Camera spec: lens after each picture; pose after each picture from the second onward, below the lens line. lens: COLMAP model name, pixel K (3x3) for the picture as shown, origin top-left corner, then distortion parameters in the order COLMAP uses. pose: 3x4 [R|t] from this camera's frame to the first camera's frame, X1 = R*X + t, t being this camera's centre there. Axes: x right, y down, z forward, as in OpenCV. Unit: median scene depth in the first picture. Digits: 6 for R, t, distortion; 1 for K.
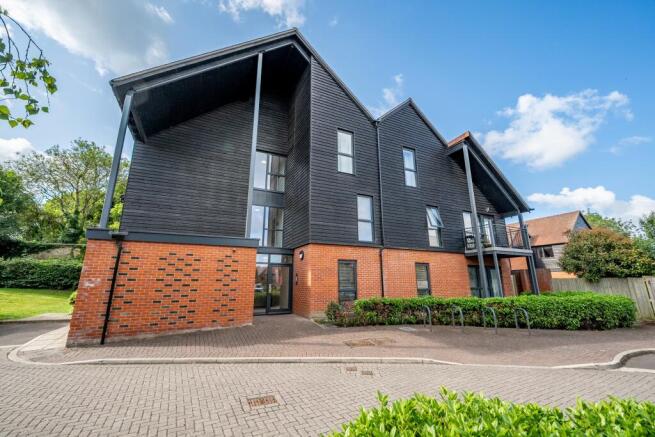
lens RADIAL K [[263.6, 0, 327.5], [0, 263.6, 218.5], [0, 0, 1]] dist [0.002222, 0.000099]
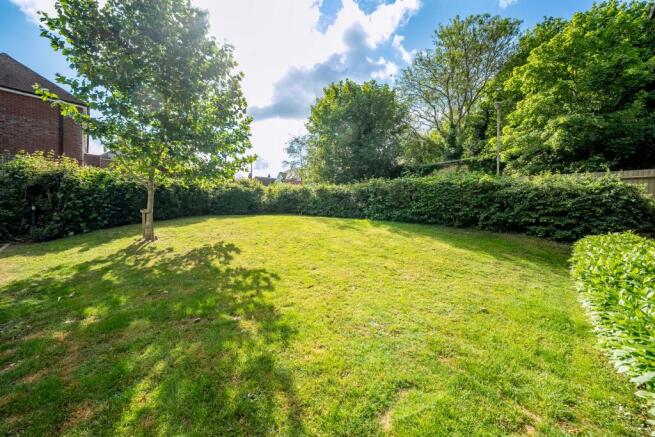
lens RADIAL K [[243.6, 0, 327.5], [0, 243.6, 218.5], [0, 0, 1]] dist [-0.000609, -0.000001]
pose [[0.331406, 0.030028, -0.943010, -0.393542], [0.215045, 0.970781, 0.106487, 0.088210], [0.918654, -0.238080, 0.315265, 0.375297]]
